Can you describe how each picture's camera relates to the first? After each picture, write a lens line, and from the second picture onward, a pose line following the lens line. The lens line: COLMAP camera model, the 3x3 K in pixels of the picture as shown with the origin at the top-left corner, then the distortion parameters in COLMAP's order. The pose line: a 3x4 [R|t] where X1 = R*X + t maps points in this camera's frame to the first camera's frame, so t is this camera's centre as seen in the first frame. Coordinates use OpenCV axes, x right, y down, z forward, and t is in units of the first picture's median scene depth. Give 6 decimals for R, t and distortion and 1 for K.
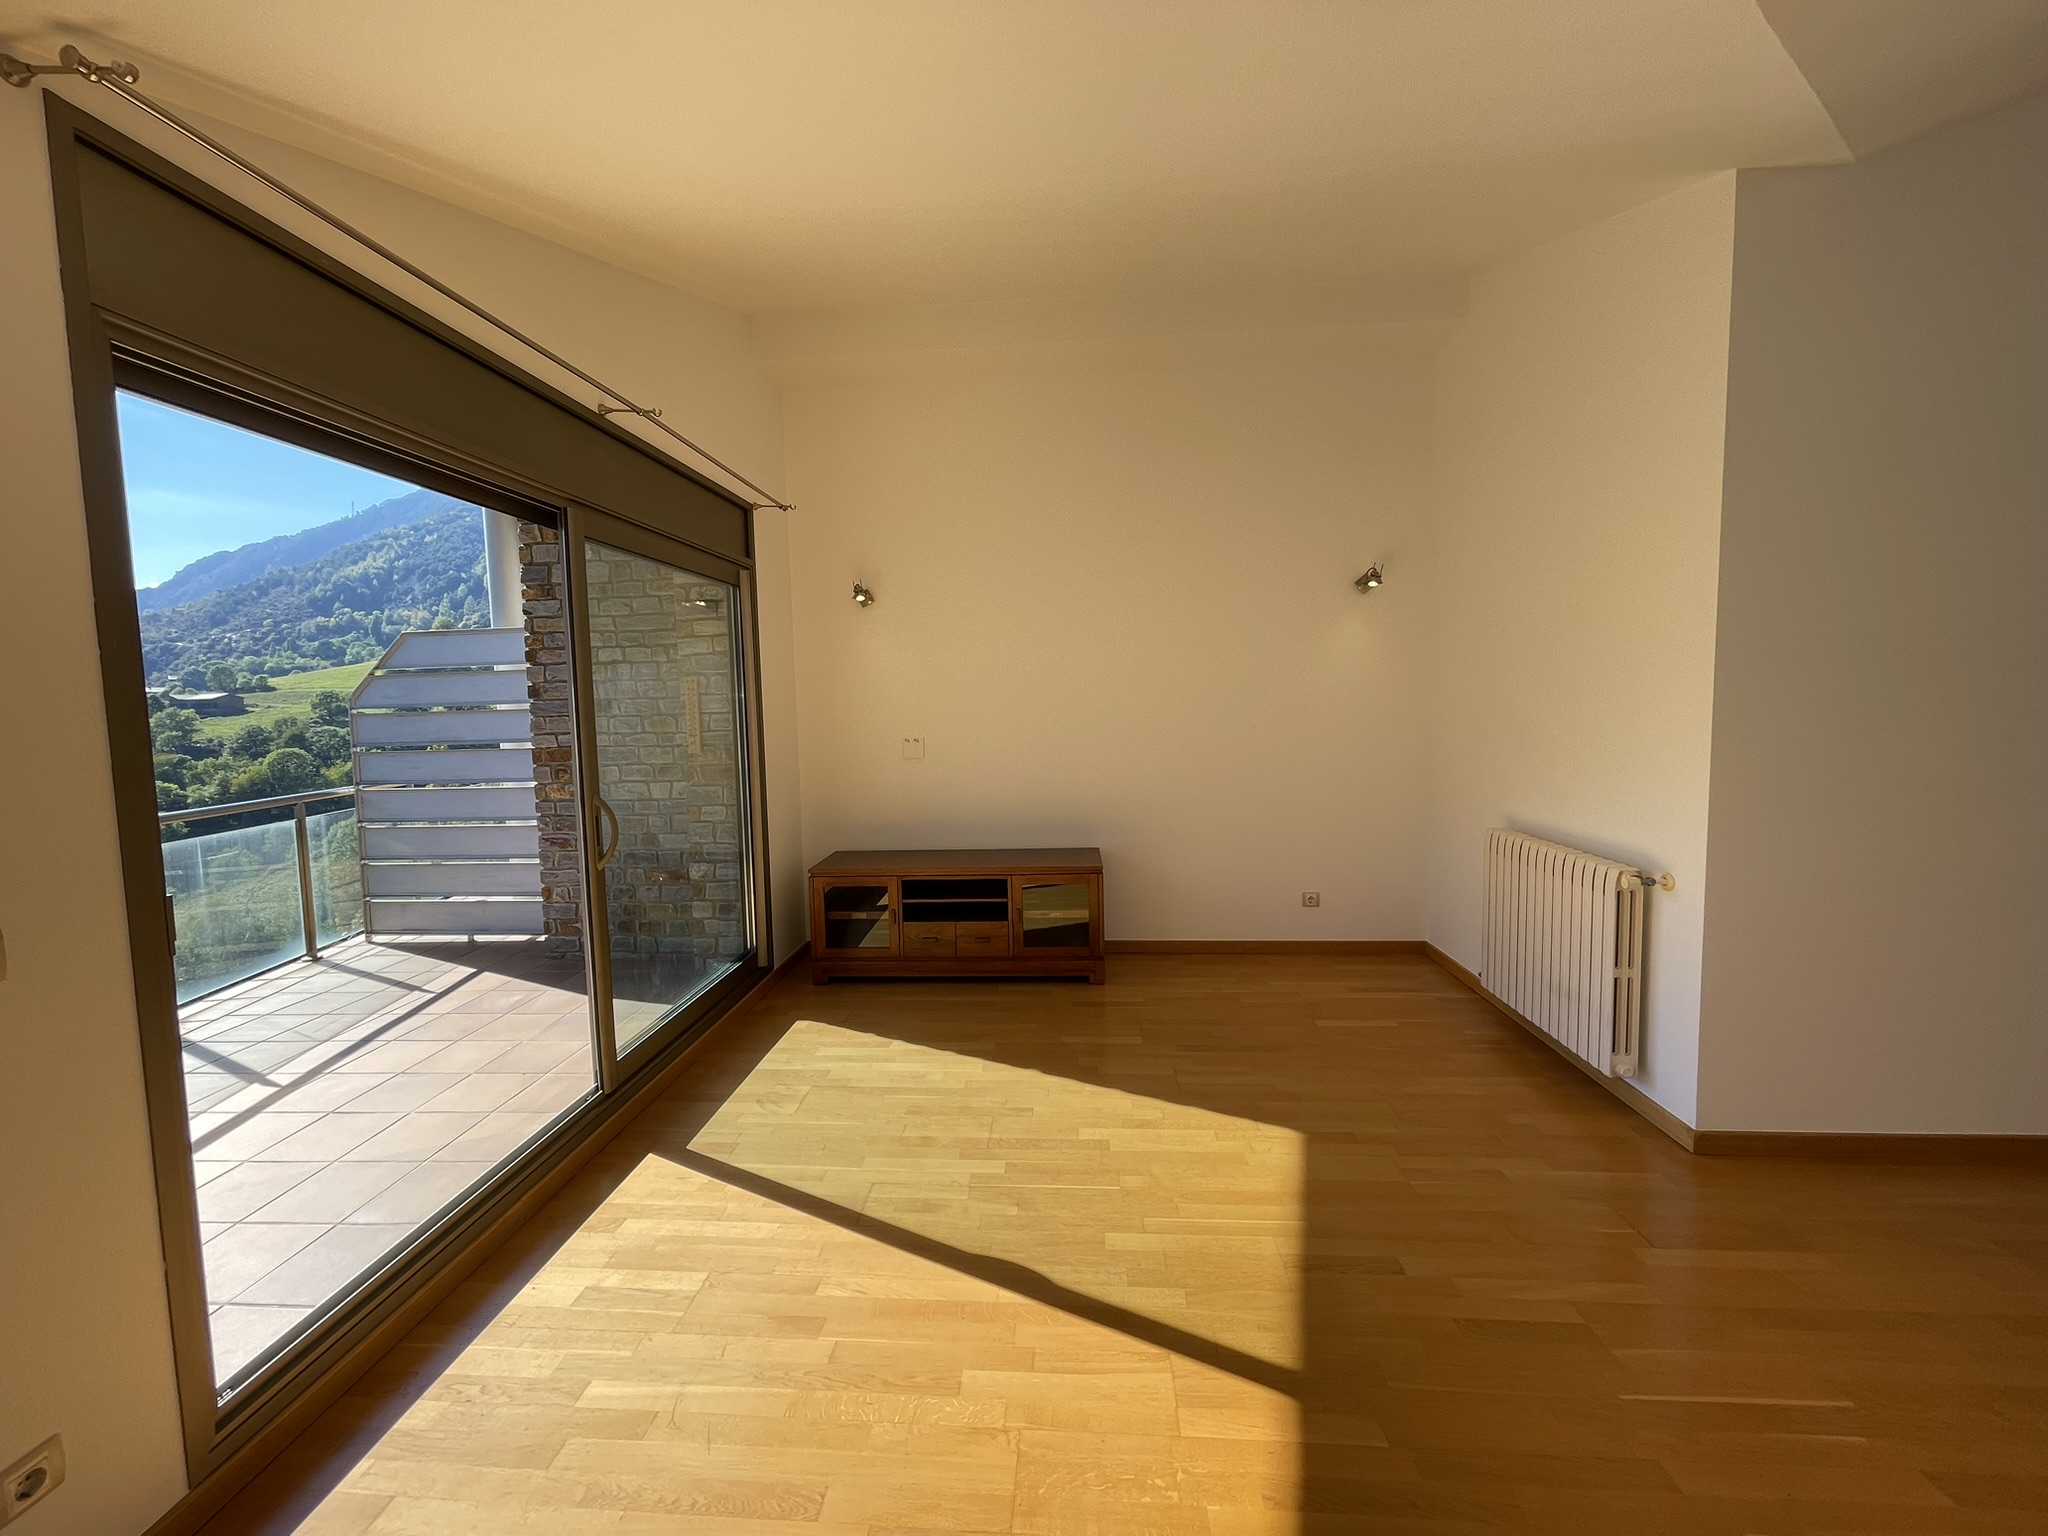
lens RADIAL K [[823.4, 0, 1011.8], [0, 823.4, 761.8], [0, 0, 1]] dist [-0.003897, 0.001362]
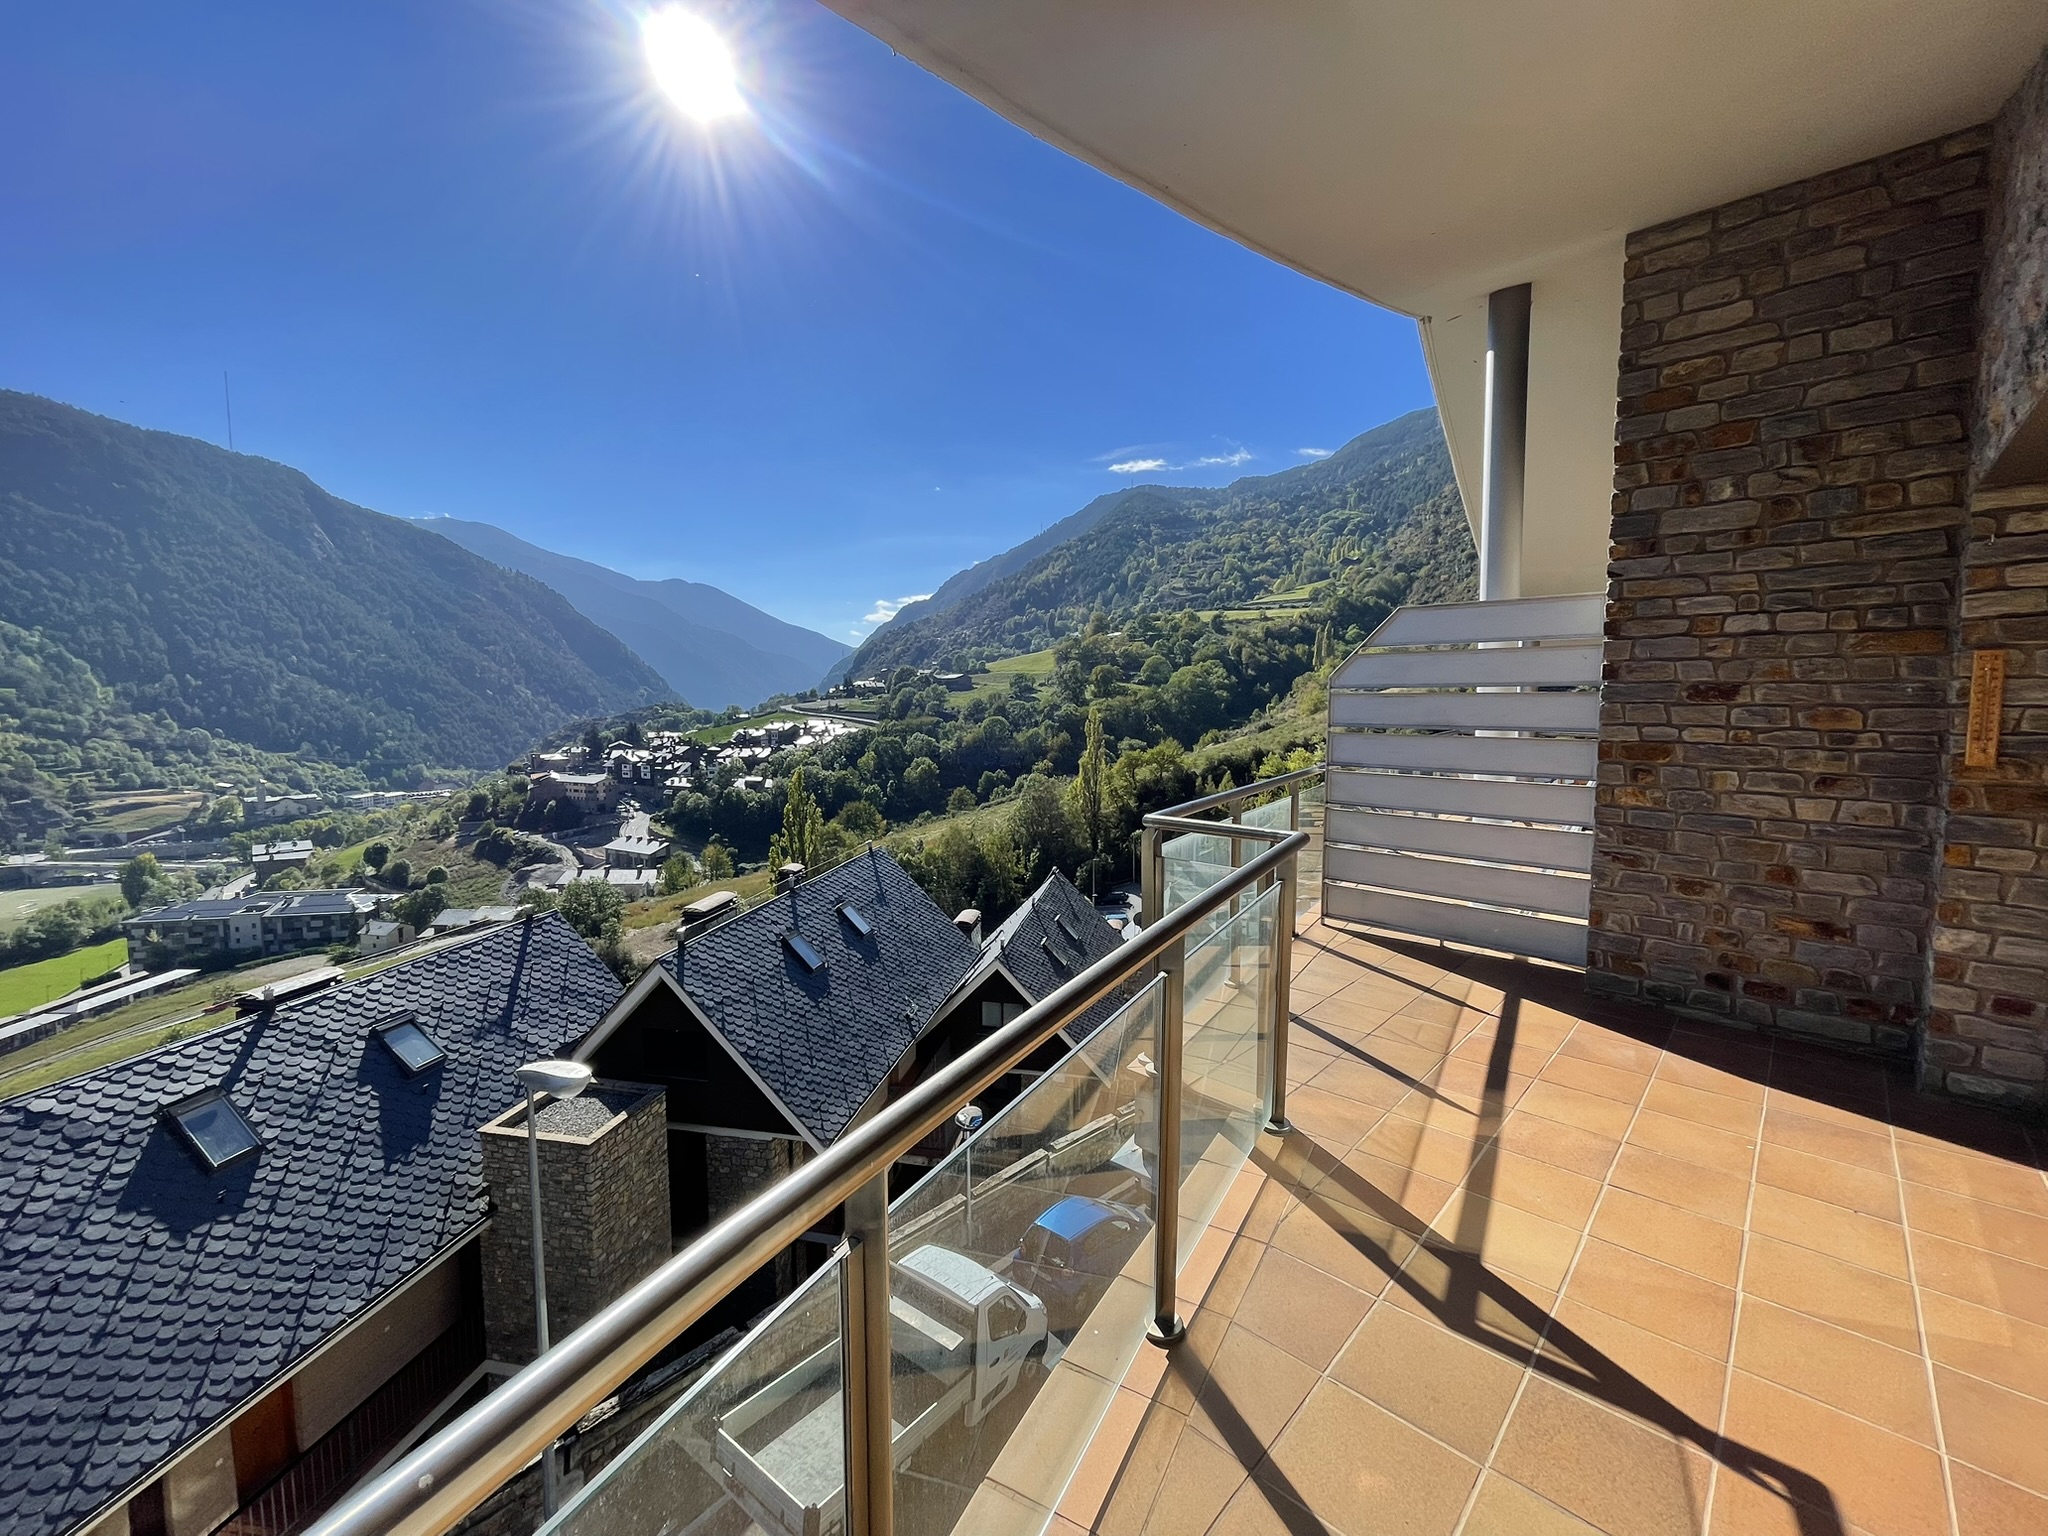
lens RADIAL K [[823.4, 0, 1012.8], [0, 823.4, 759.1], [0, 0, 1]] dist [-0.003897, 0.001362]
pose [[0.768916, 0.074346, -0.635013, -0.438874], [-0.065098, 0.997158, 0.037920, 0.007585], [0.636027, 0.012180, 0.771570, -0.005514]]
